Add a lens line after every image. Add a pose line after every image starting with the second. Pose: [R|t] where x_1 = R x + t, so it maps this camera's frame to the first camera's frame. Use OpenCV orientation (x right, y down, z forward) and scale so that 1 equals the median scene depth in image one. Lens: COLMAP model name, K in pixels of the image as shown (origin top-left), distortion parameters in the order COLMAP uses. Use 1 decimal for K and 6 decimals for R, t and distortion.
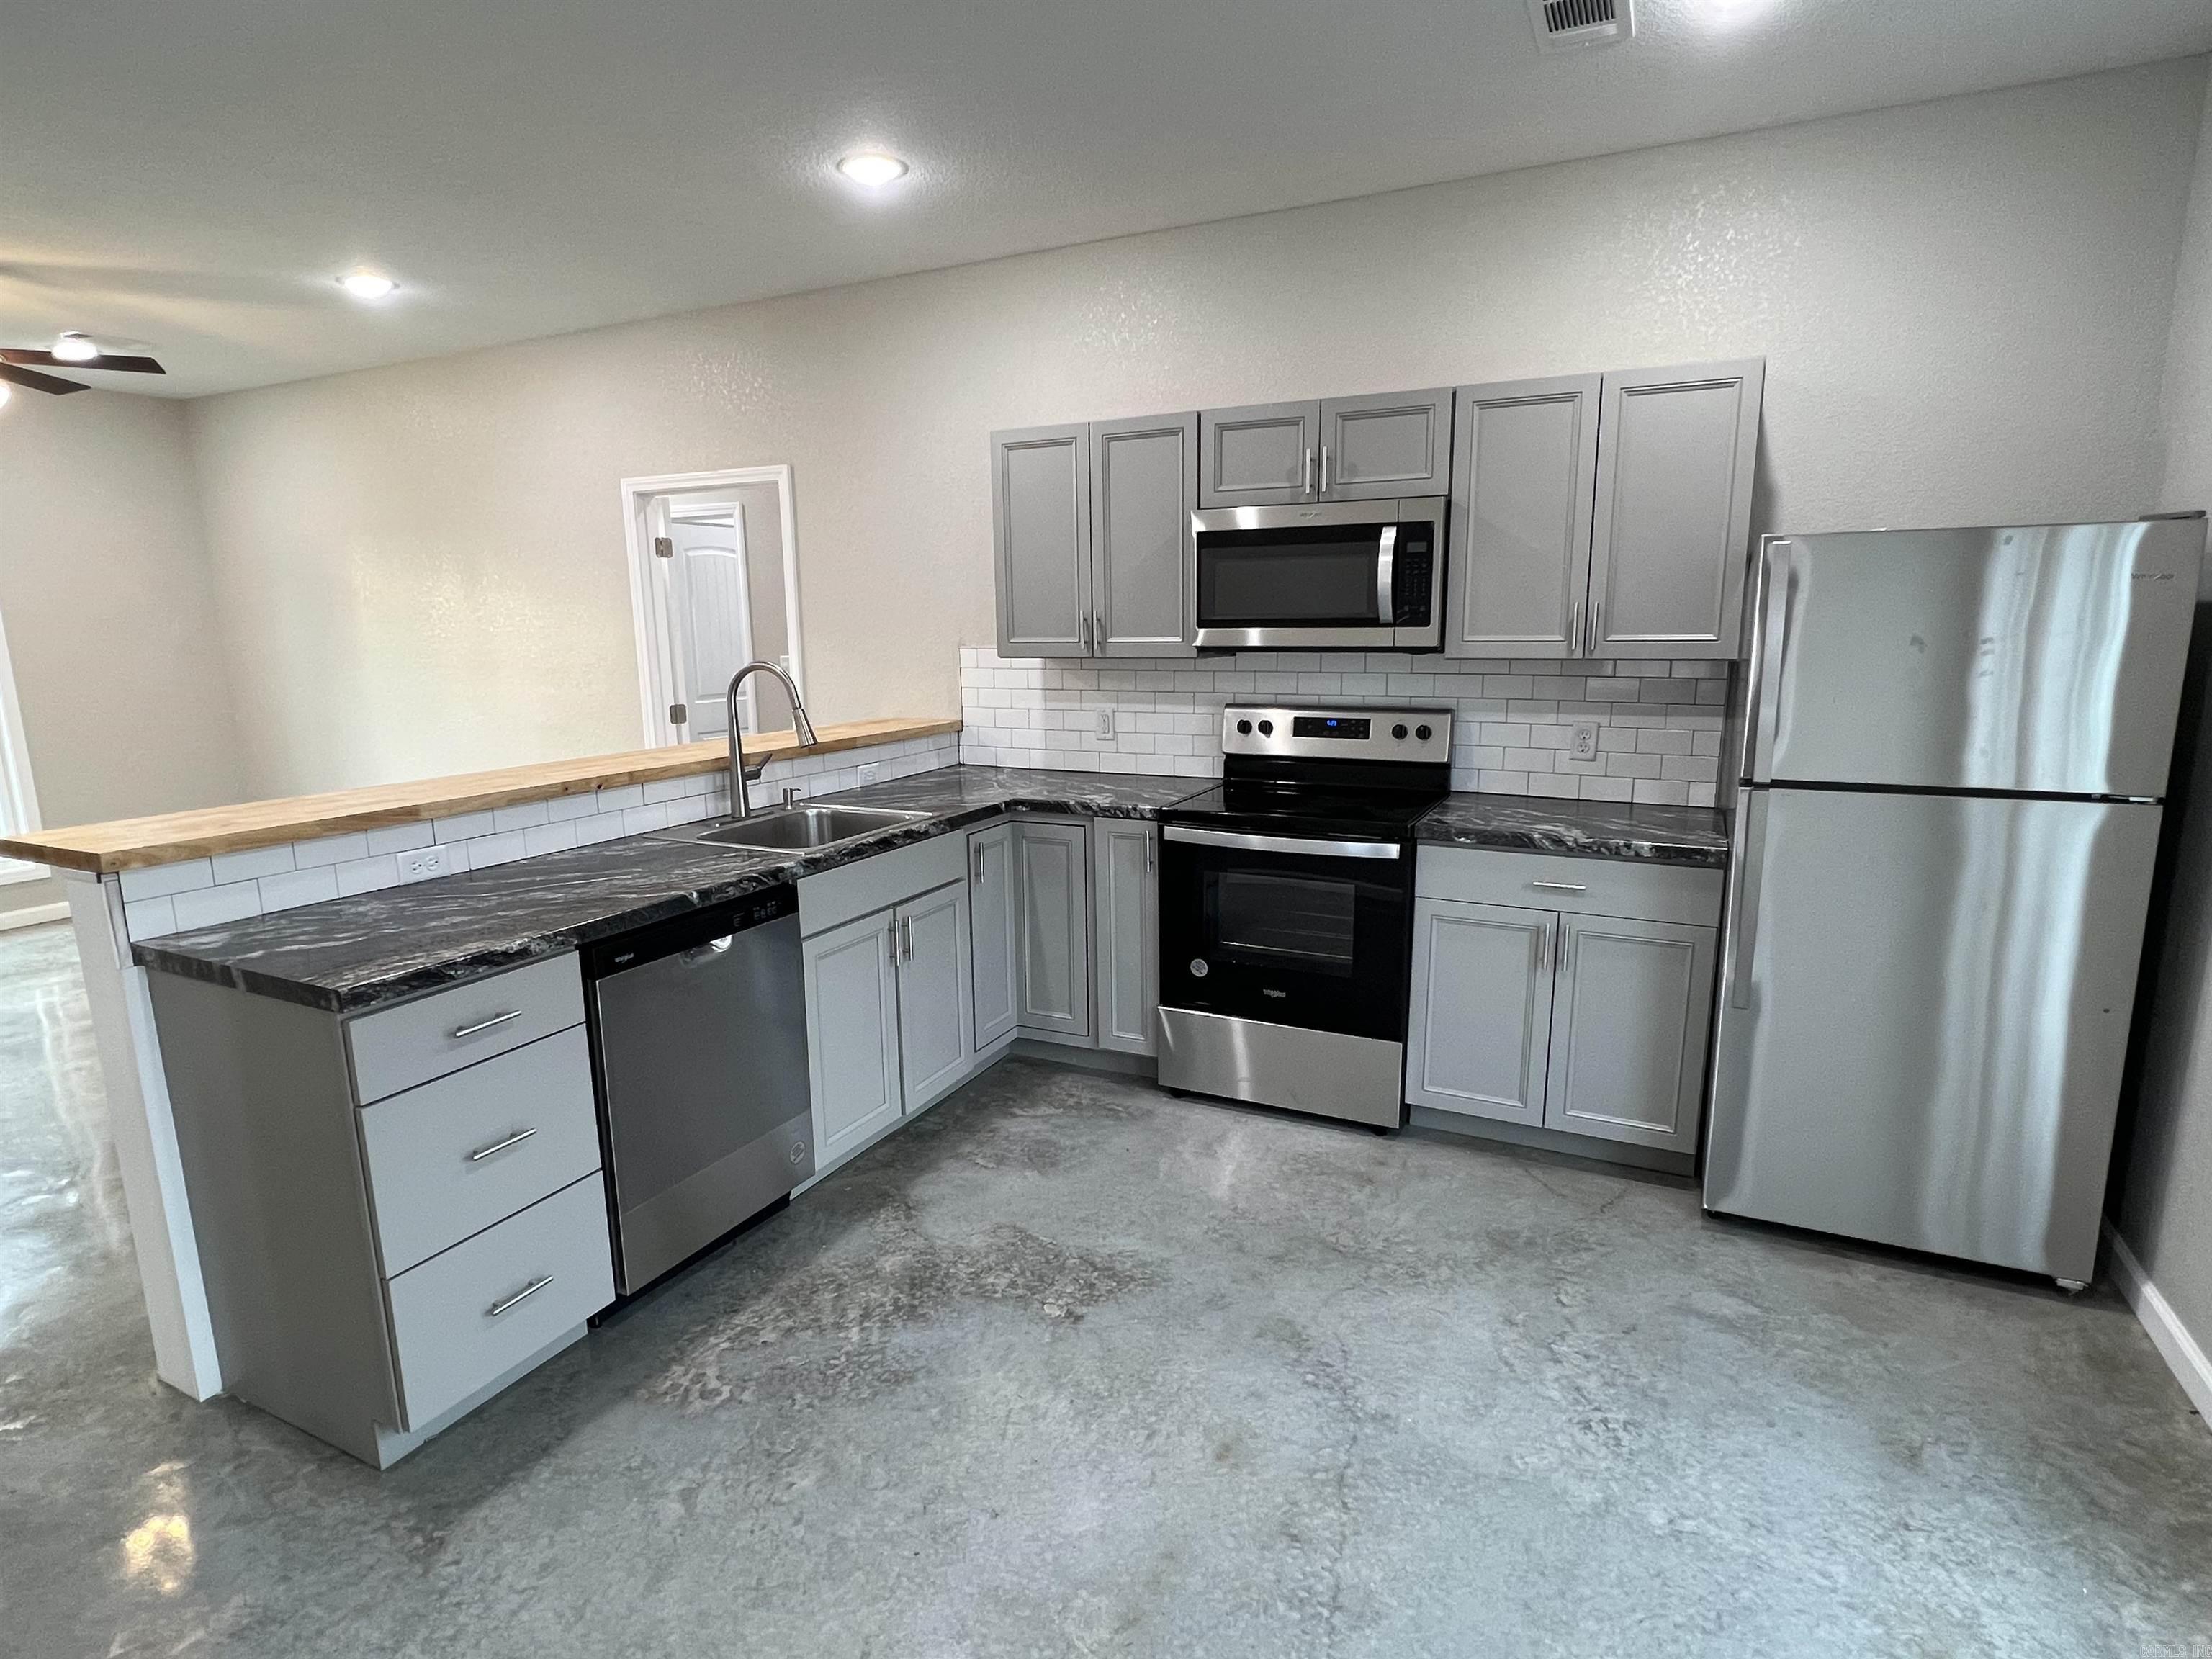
lens RADIAL K [[1157.2, 0, 1097.4], [0, 1157.2, 834.3], [0, 0, 1]] dist [0.005340, -0.000354]
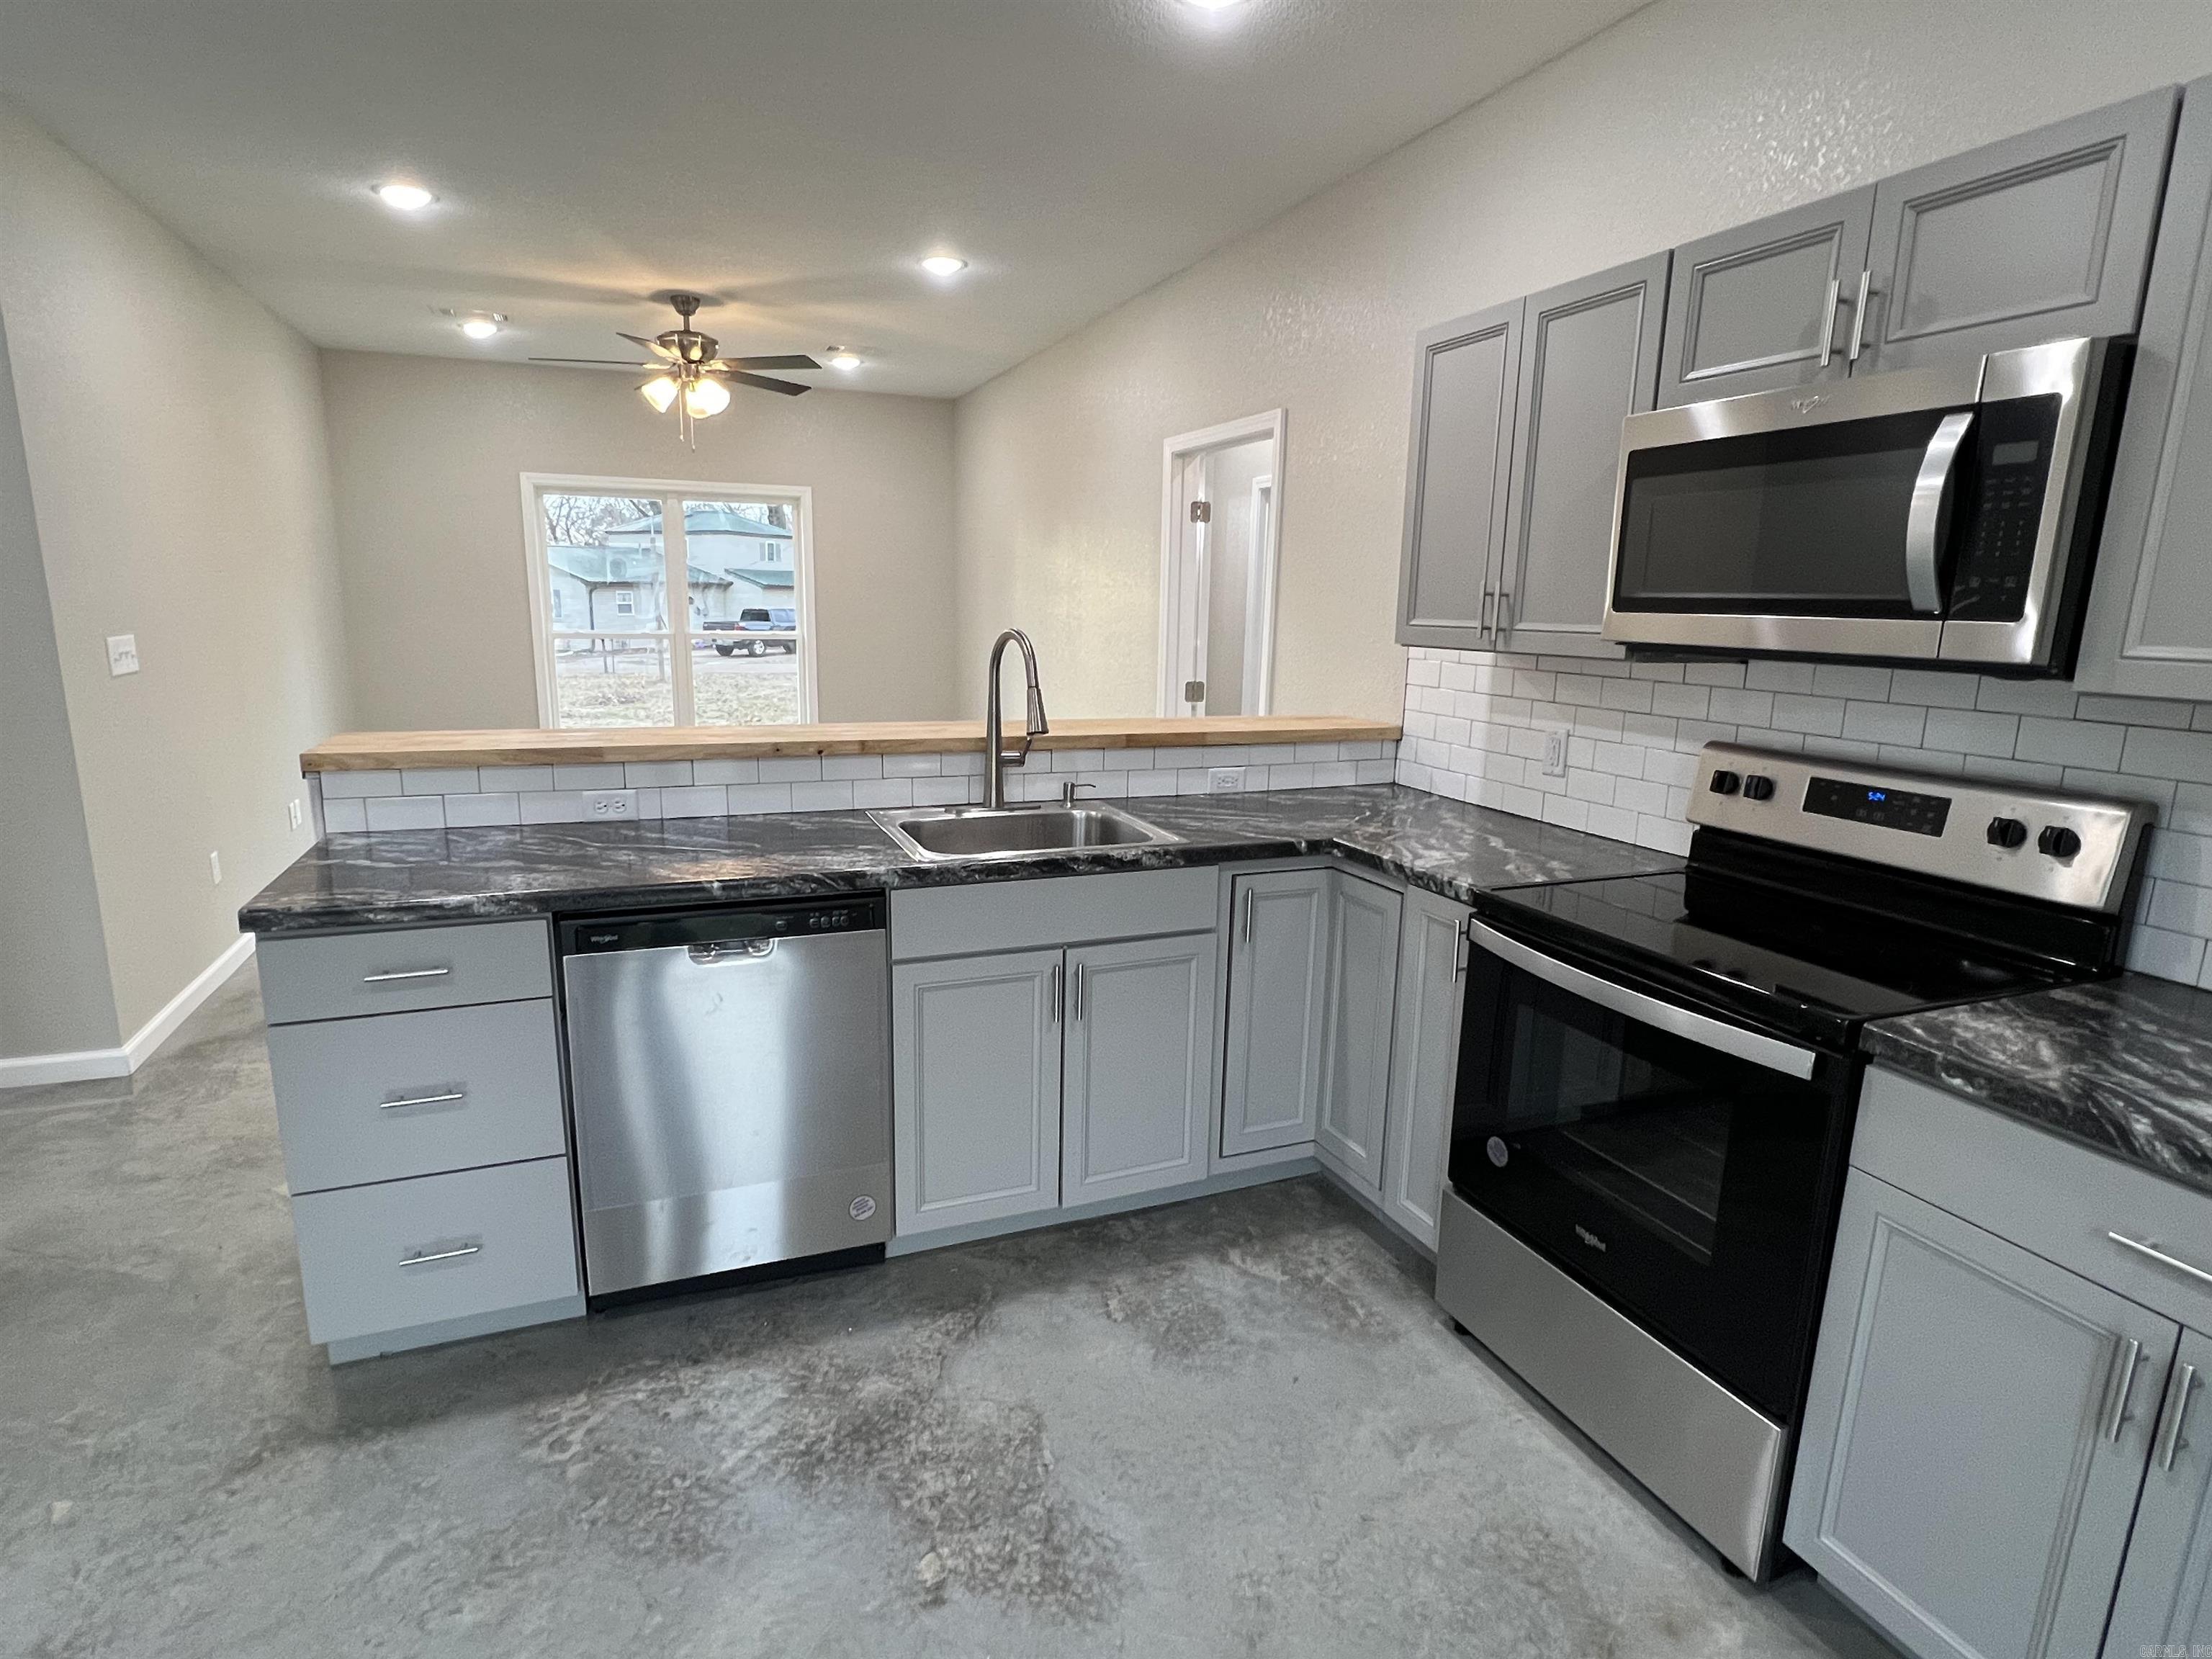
lens RADIAL K [[1157.2, 0, 1107.5], [0, 1157.2, 833.7], [0, 0, 1]] dist [0.005340, -0.000354]
pose [[0.747655, 0.160622, -0.644370, 0.307096], [-0.153724, 0.985814, 0.067369, -0.064382], [0.646051, 0.048686, 0.761740, 0.376560]]
